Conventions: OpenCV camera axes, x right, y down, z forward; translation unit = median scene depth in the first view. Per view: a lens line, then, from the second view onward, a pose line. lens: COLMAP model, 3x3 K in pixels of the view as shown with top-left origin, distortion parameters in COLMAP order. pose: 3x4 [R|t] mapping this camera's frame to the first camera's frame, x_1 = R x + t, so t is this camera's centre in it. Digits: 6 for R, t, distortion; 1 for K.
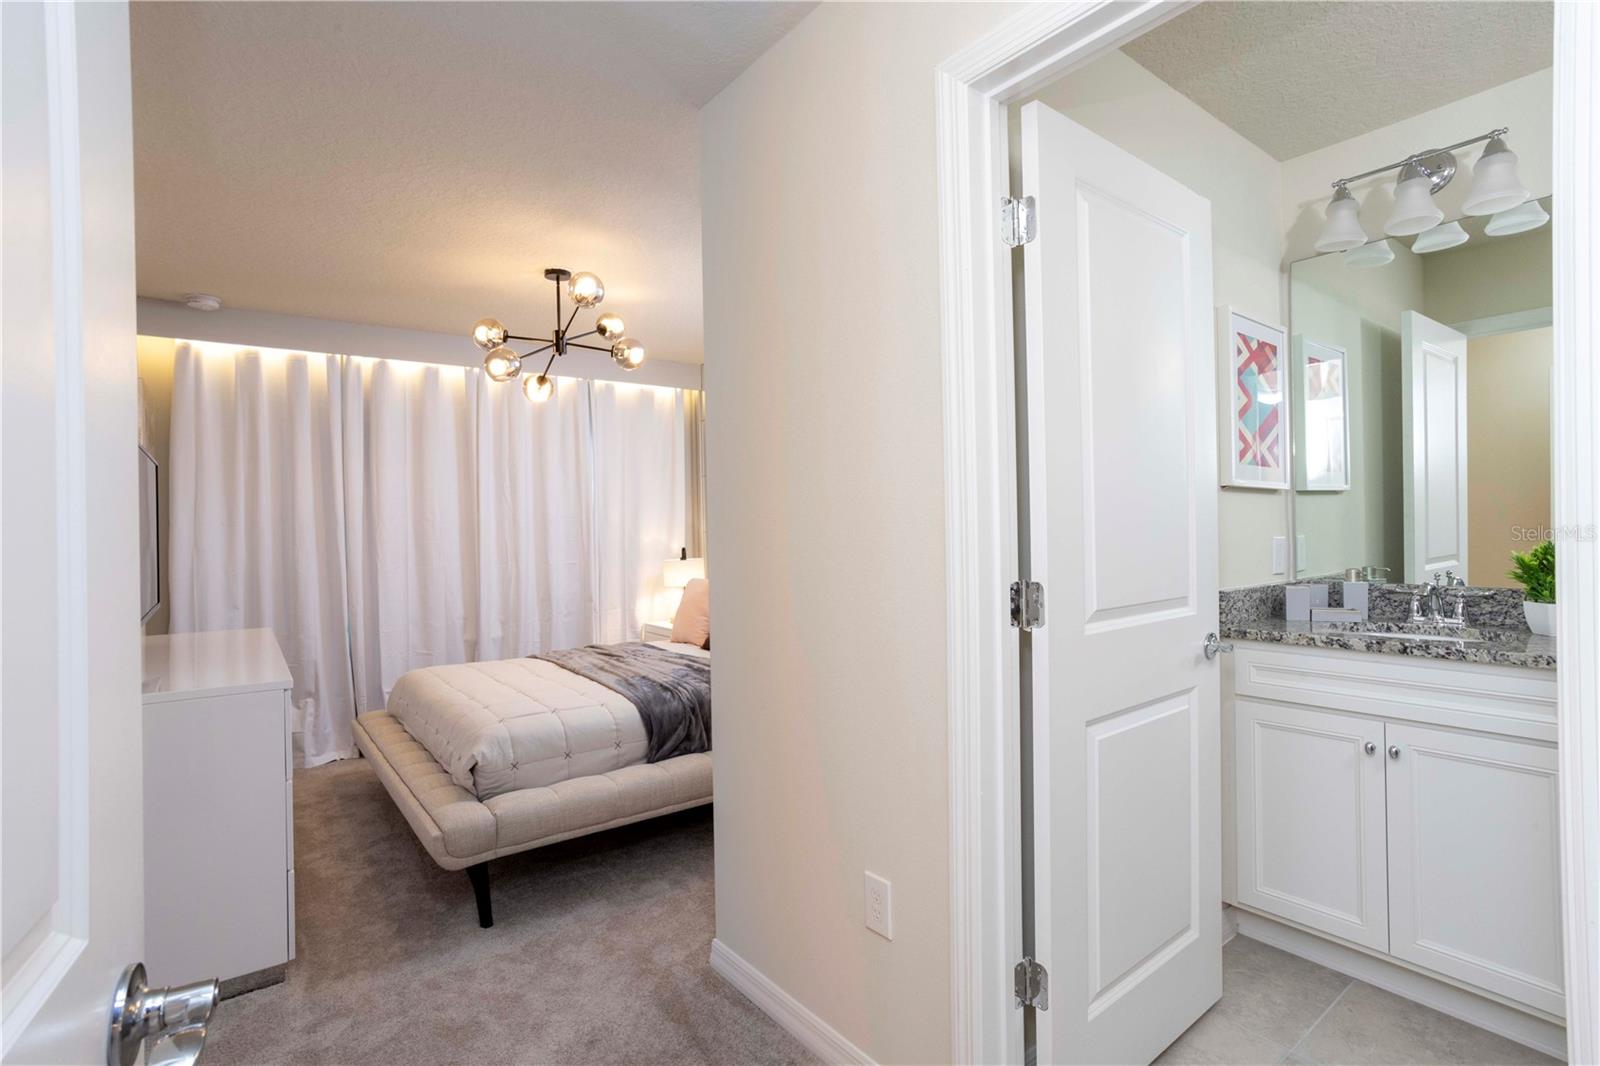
lens RADIAL K [[769.9, 0, 800.0], [0, 769.9, 533.0], [0, 0, 1]] dist [-0.067748, 0.034201]
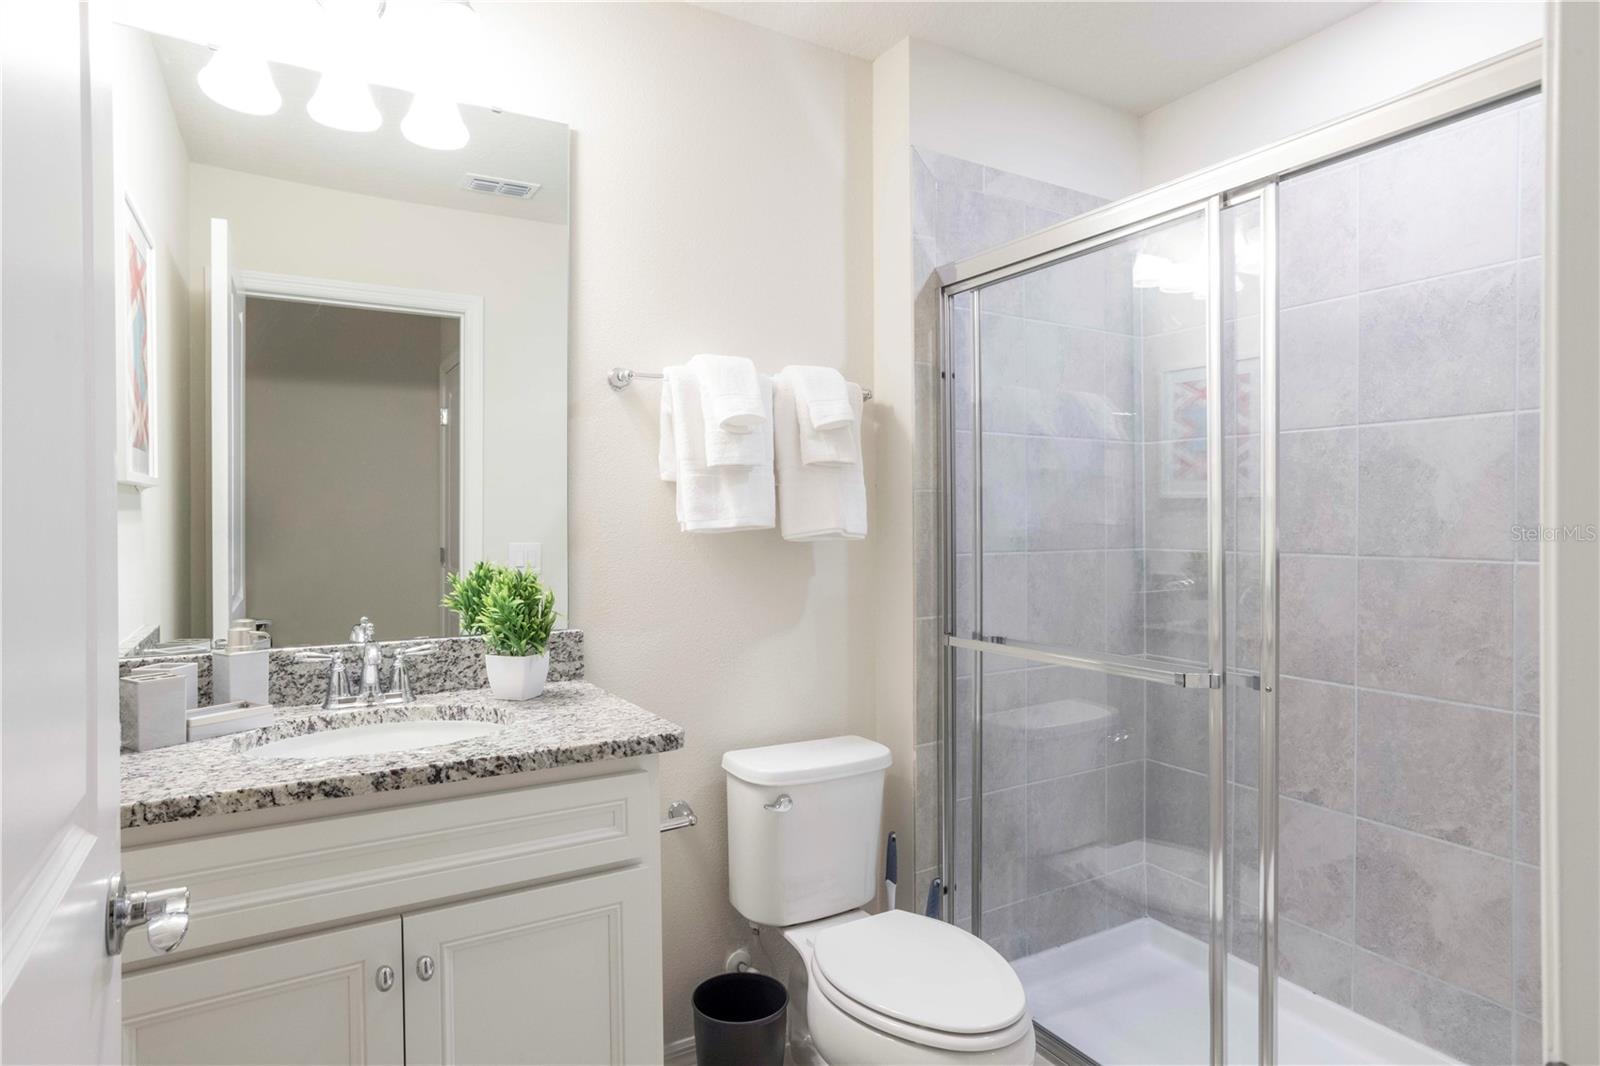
lens RADIAL K [[887.9, 0, 800.0], [0, 887.9, 533.0], [0, 0, 1]] dist [0.000967, 0.000193]
pose [[0.136585, 0.012464, 0.990550, 0.167944], [0.003356, 0.999909, -0.013044, -0.012700], [-0.990623, 0.005106, 0.136530, 0.567302]]
